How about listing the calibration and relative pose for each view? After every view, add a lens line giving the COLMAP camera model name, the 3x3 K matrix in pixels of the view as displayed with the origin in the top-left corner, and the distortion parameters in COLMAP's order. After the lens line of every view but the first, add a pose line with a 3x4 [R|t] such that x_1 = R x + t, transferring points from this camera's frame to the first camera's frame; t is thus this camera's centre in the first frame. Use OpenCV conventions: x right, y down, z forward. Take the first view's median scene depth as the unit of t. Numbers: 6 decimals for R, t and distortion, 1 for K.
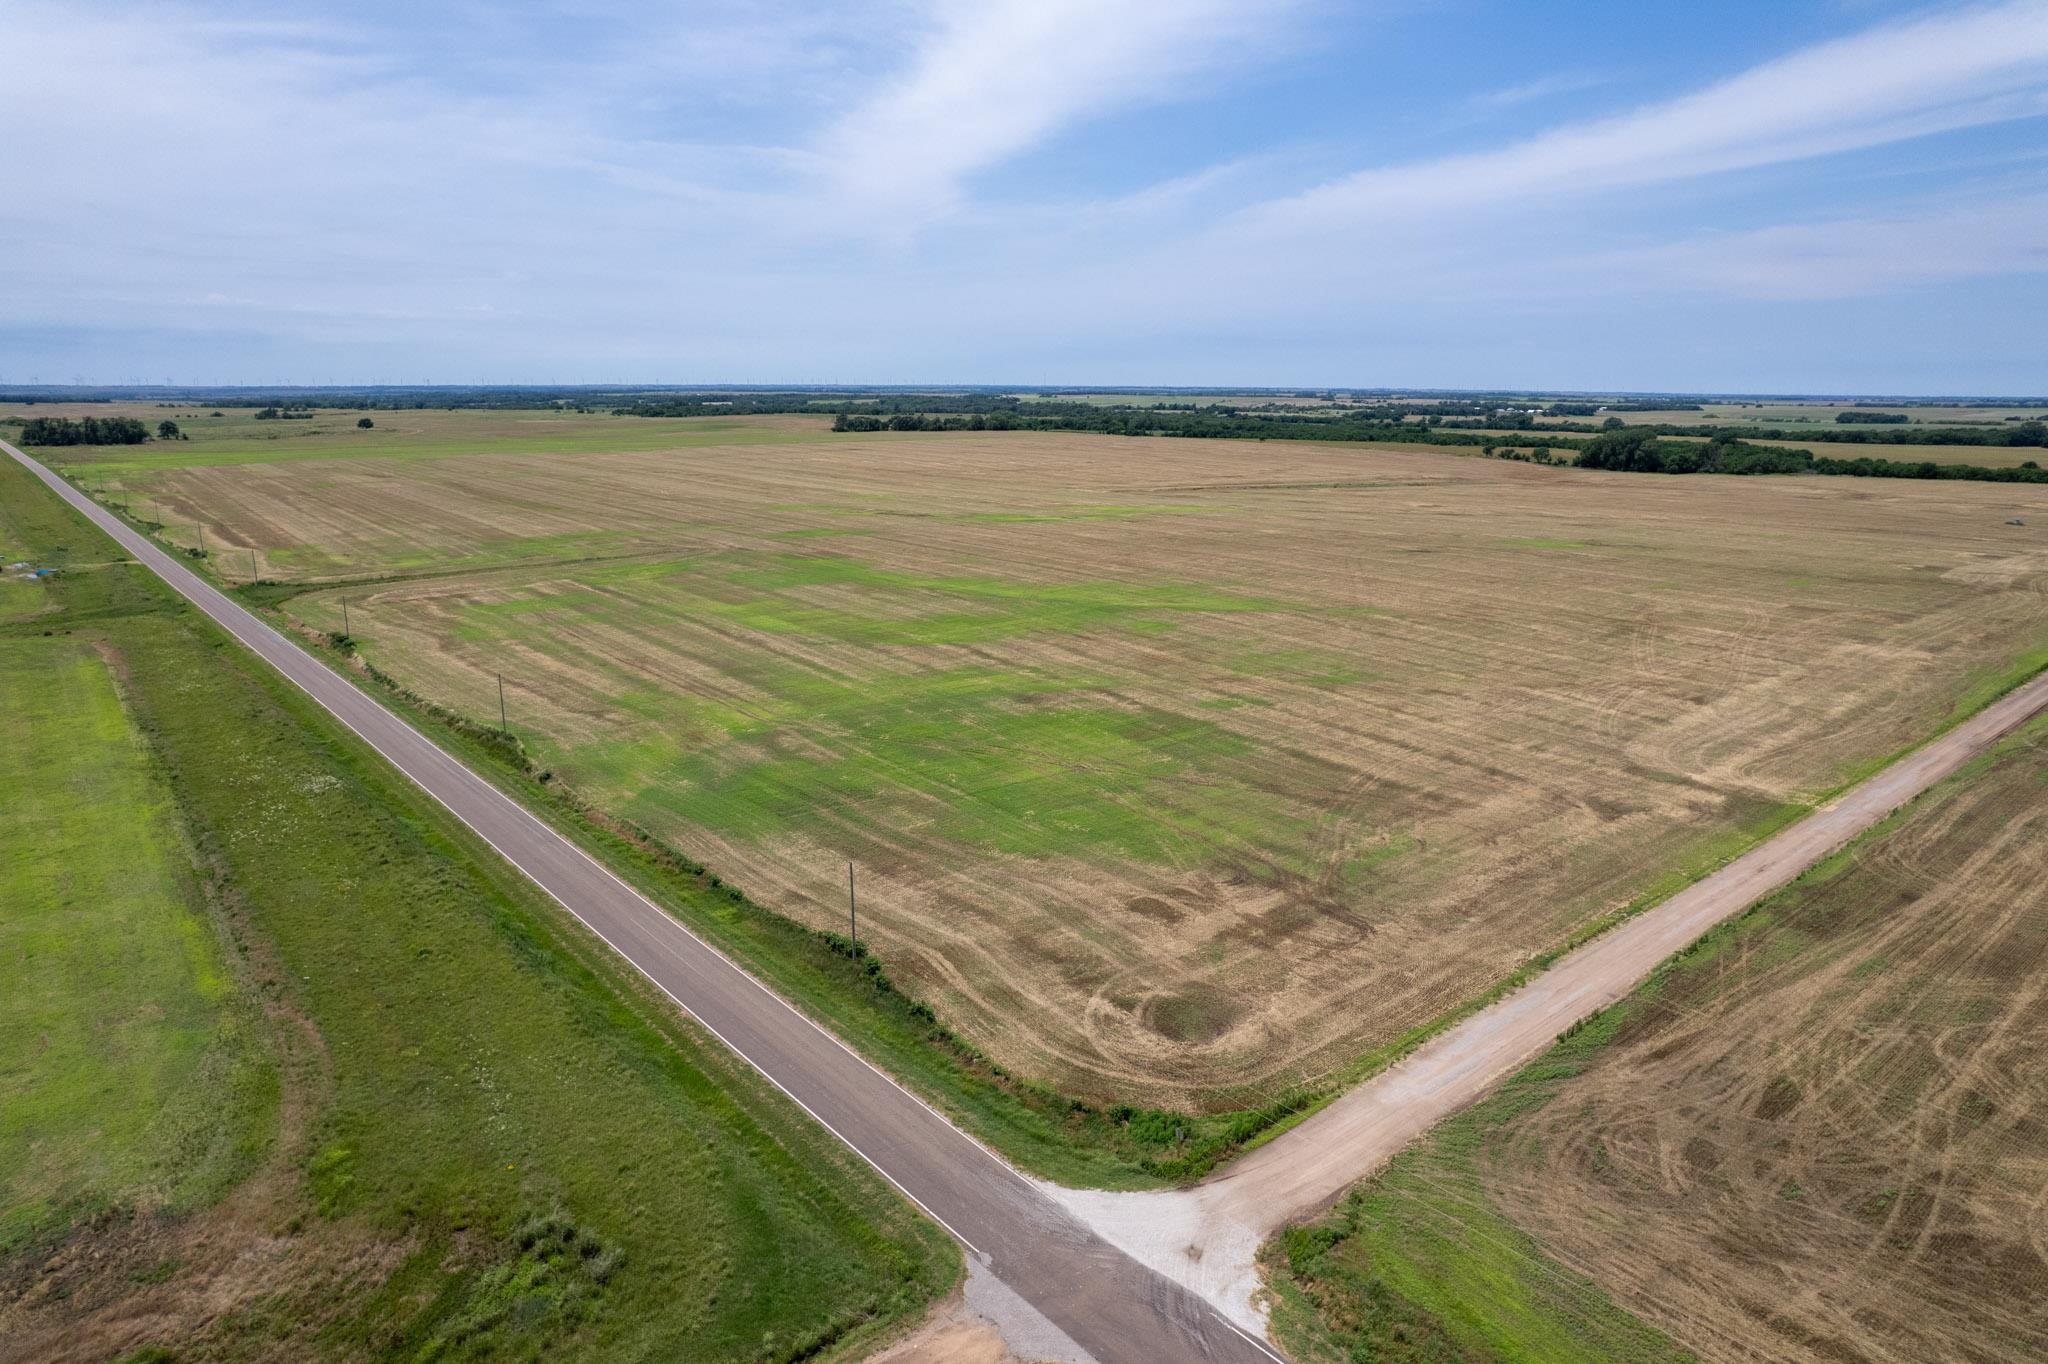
lens RADIAL K [[1305.7, 0, 1017.4], [0, 1305.7, 693.0], [0, 0, 1]] dist [-0.076418, 0.070181]
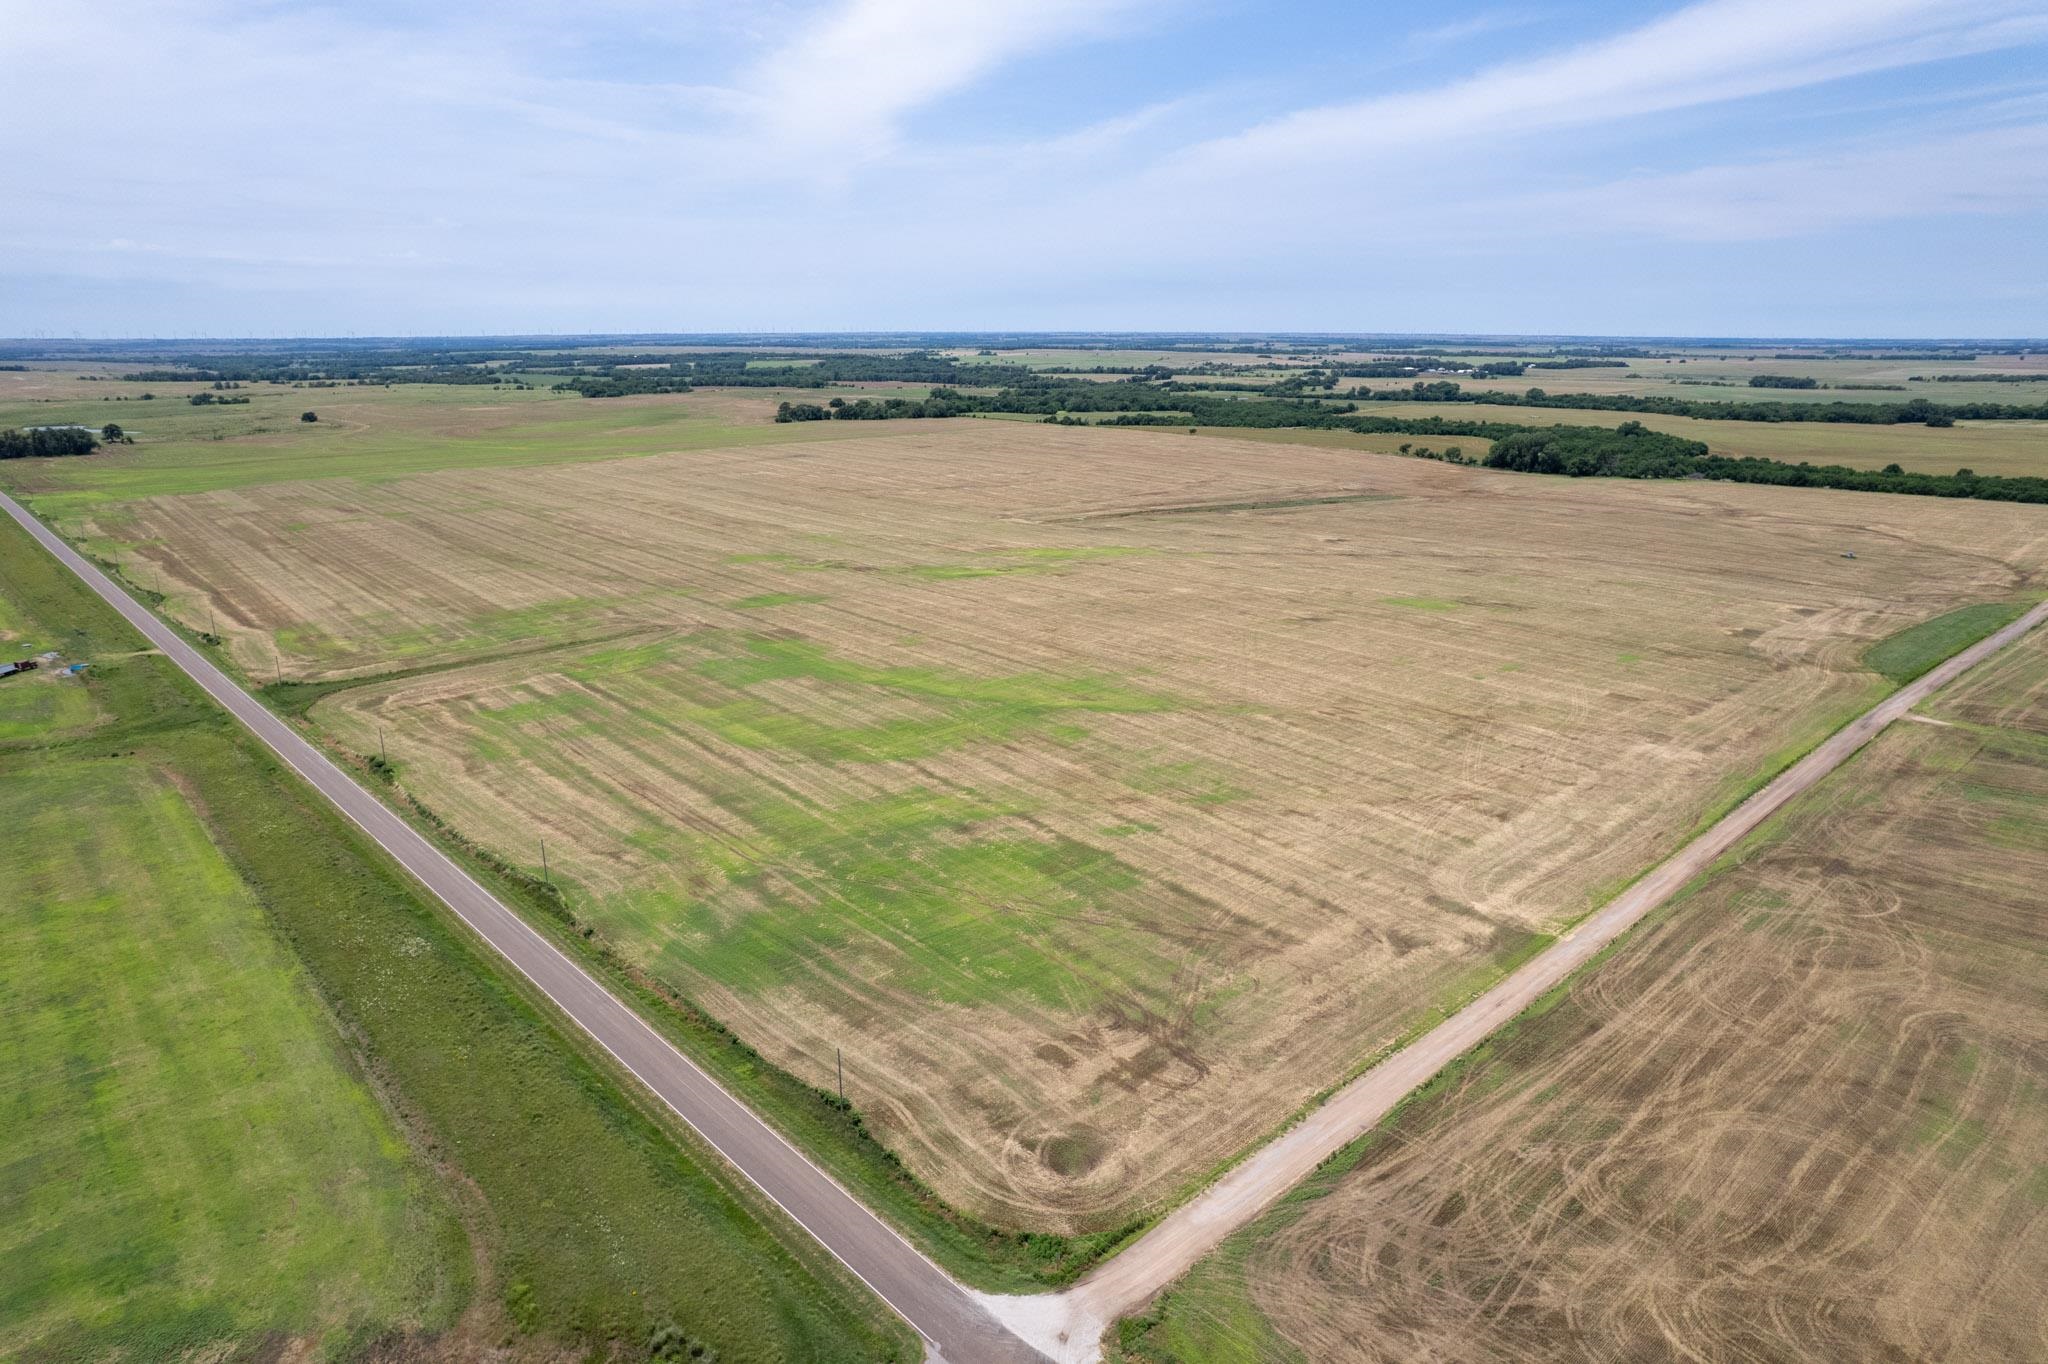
lens RADIAL K [[1305.7, 0, 1017.4], [0, 1305.7, 693.0], [0, 0, 1]] dist [-0.076418, 0.070181]
pose [[0.998982, -0.015936, 0.042203, 0.010575], [0.014215, 0.999067, 0.040774, -0.222785], [-0.042813, -0.040133, 0.998277, -0.296211]]
